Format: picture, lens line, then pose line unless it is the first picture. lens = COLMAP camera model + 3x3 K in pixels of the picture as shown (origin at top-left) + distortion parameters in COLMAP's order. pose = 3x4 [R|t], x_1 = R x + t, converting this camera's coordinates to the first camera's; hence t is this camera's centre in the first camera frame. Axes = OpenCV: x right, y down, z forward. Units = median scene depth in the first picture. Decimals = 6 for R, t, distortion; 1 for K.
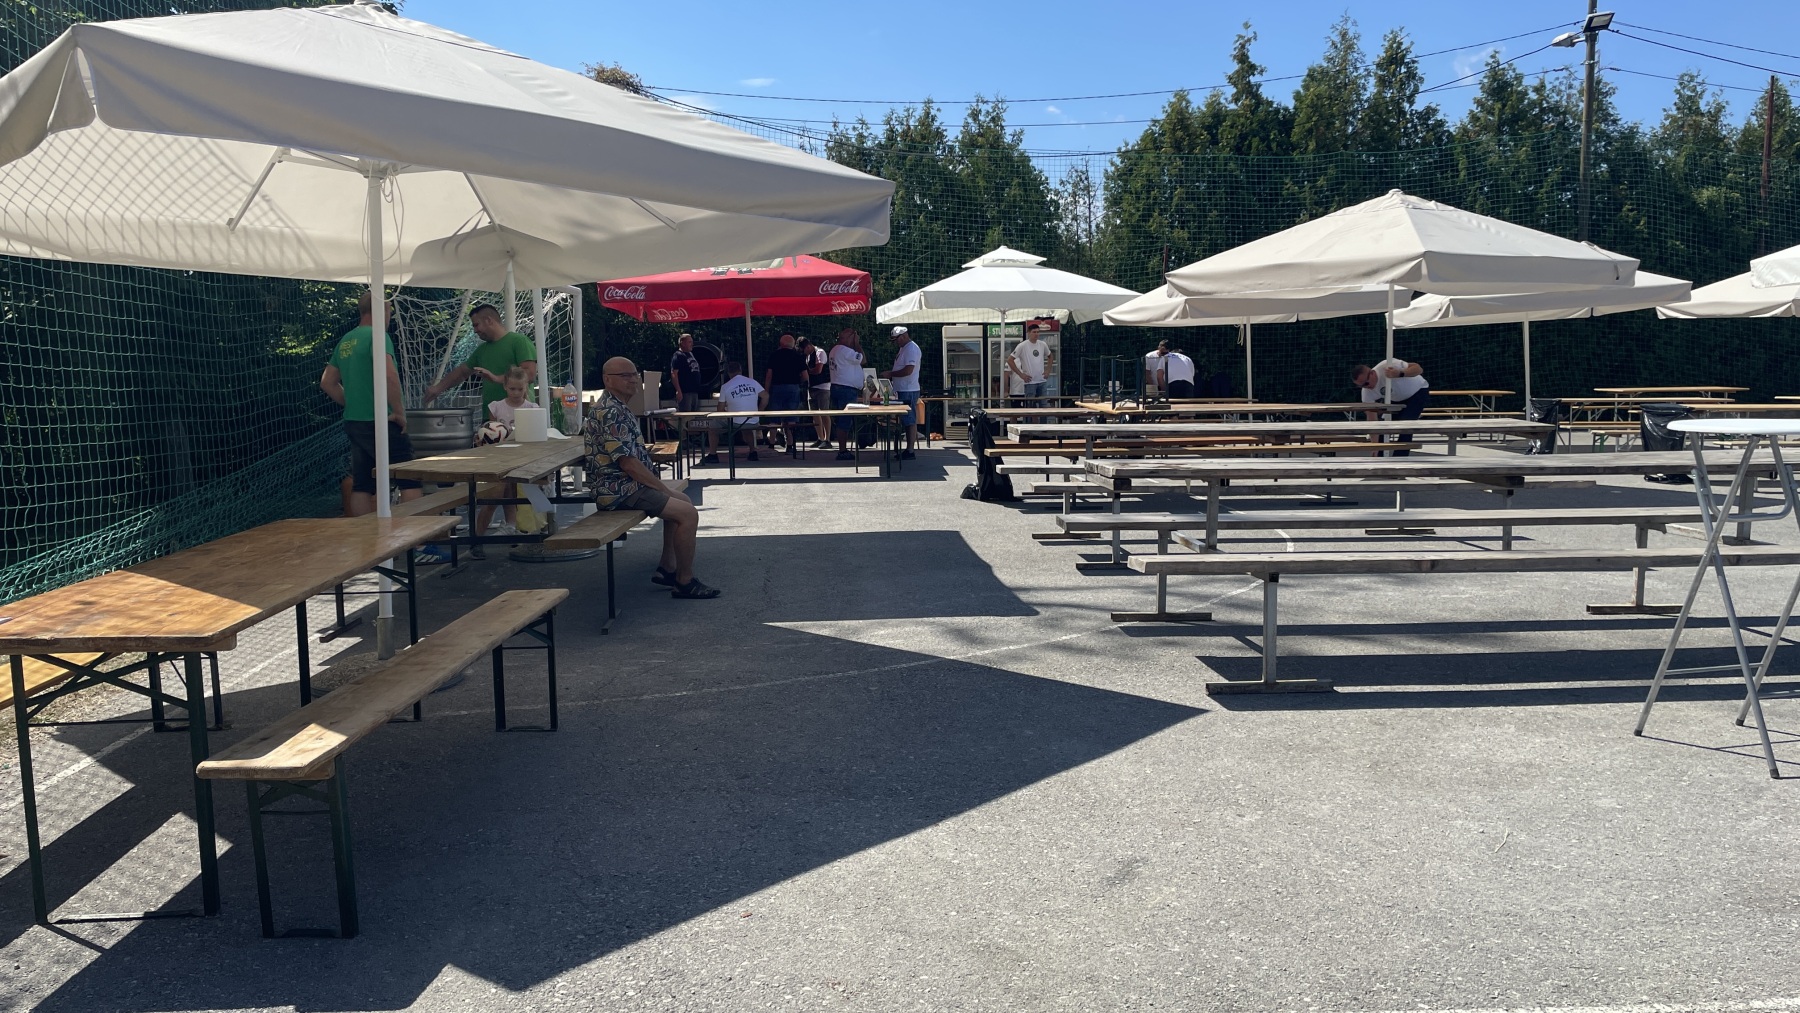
lens RADIAL K [[1346.9, 0, 892.7], [0, 1346.9, 502.6], [0, 0, 1]] dist [0.103306, -0.128350]
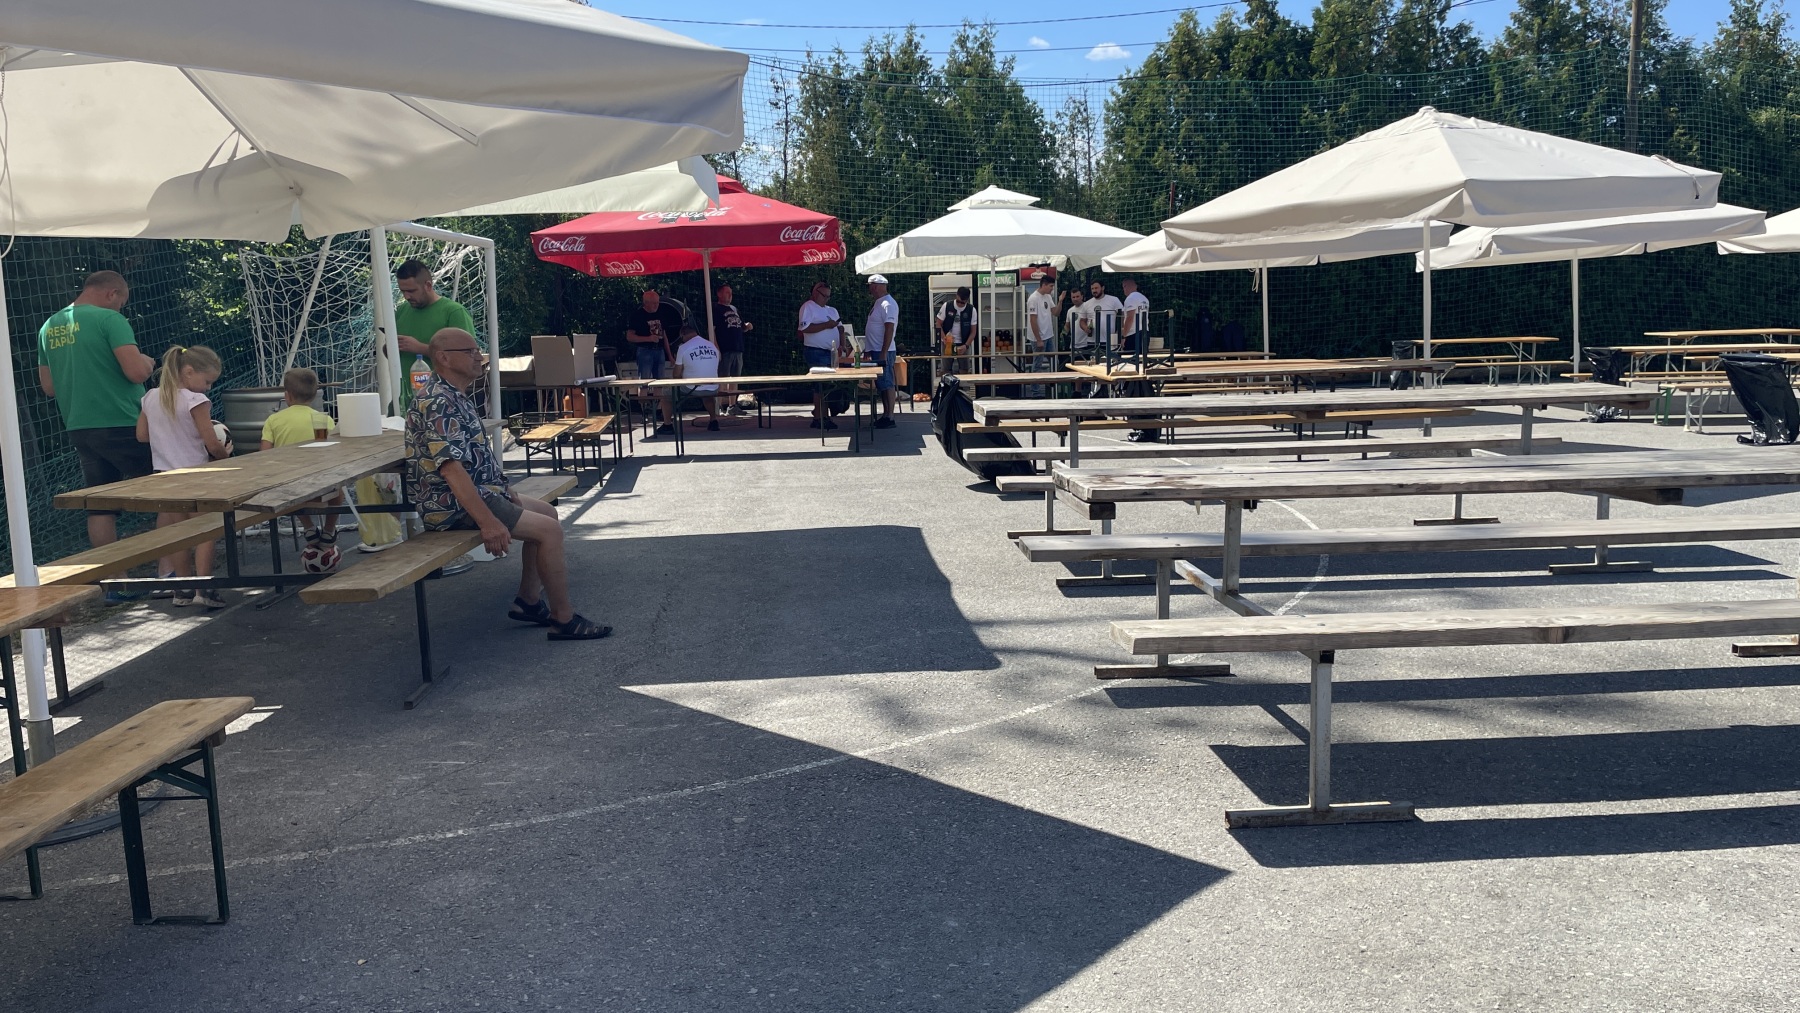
lens RADIAL K [[1346.9, 0, 892.7], [0, 1346.9, 502.6], [0, 0, 1]] dist [0.103306, -0.128350]
pose [[0.999857, -0.014929, -0.007985, 0.025326], [0.015218, 0.999185, 0.037395, -0.016785], [0.007420, -0.037512, 0.999269, 0.113824]]
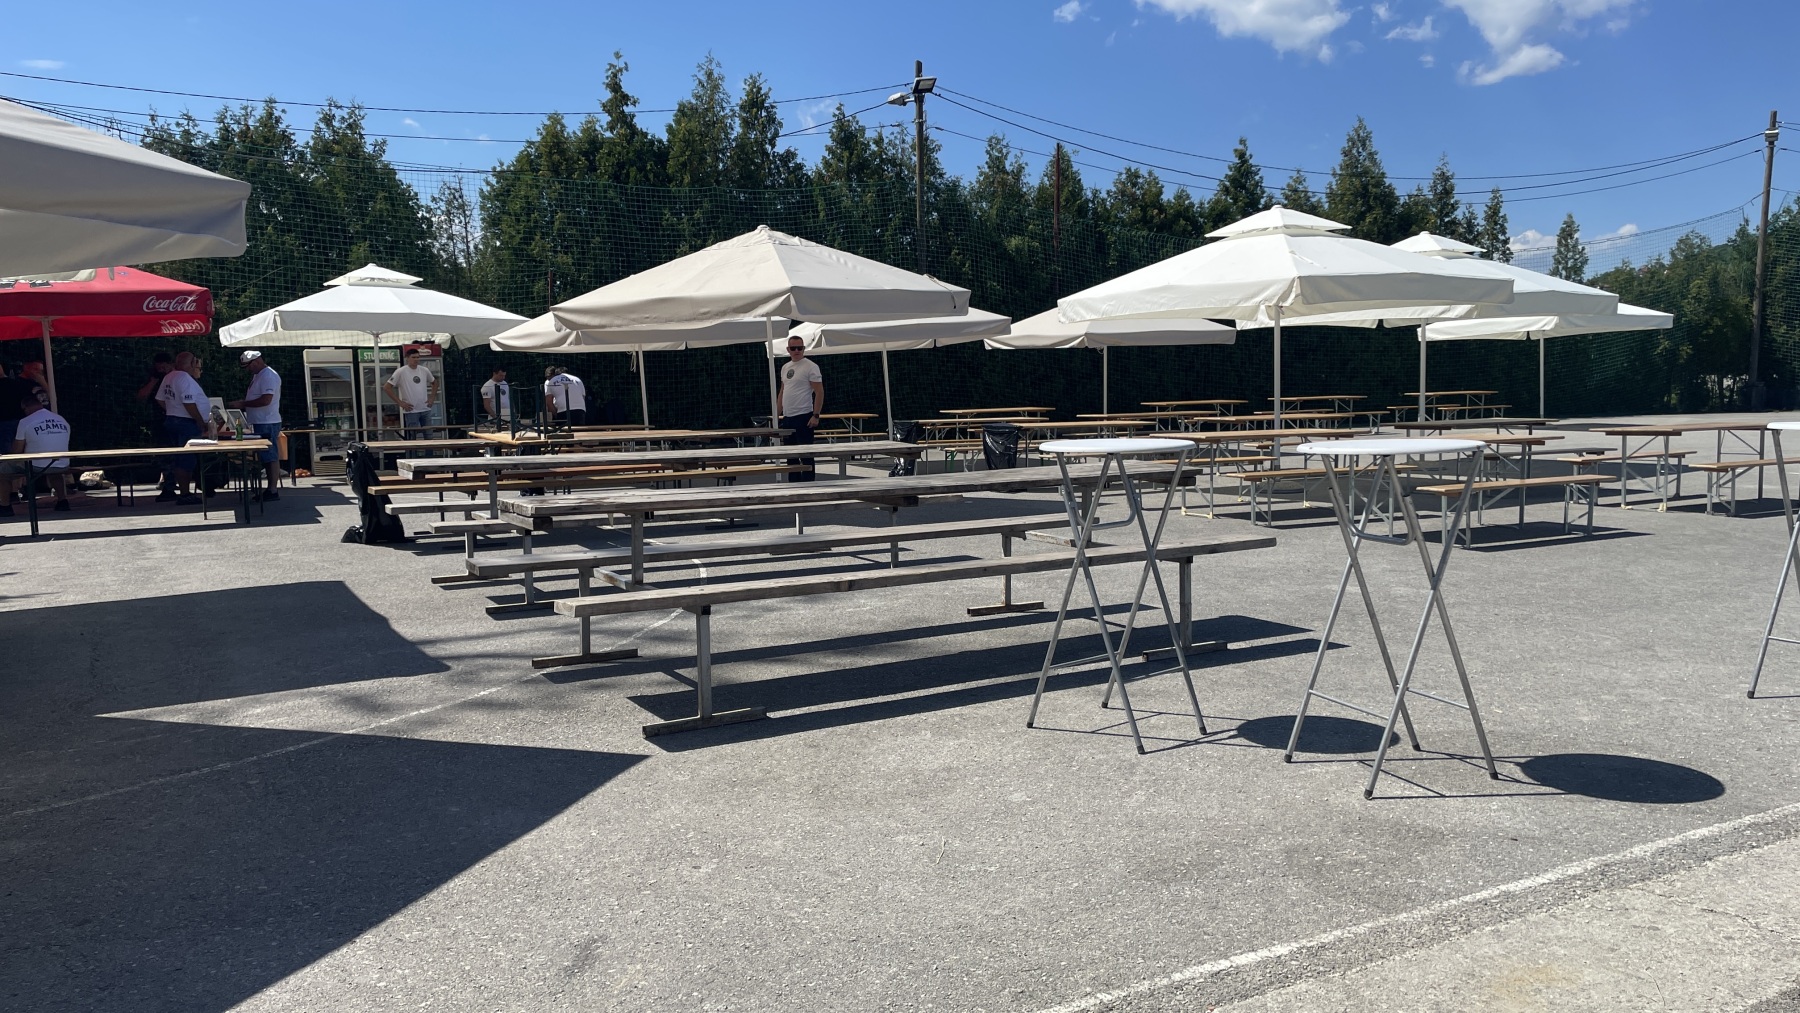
lens RADIAL K [[1346.9, 0, 892.7], [0, 1346.9, 502.6], [0, 0, 1]] dist [0.103306, -0.128350]
pose [[0.902740, -0.046909, 0.427621, -0.004187], [0.054776, 0.998480, -0.006105, -0.003257], [-0.426685, 0.028935, 0.903937, 0.018249]]
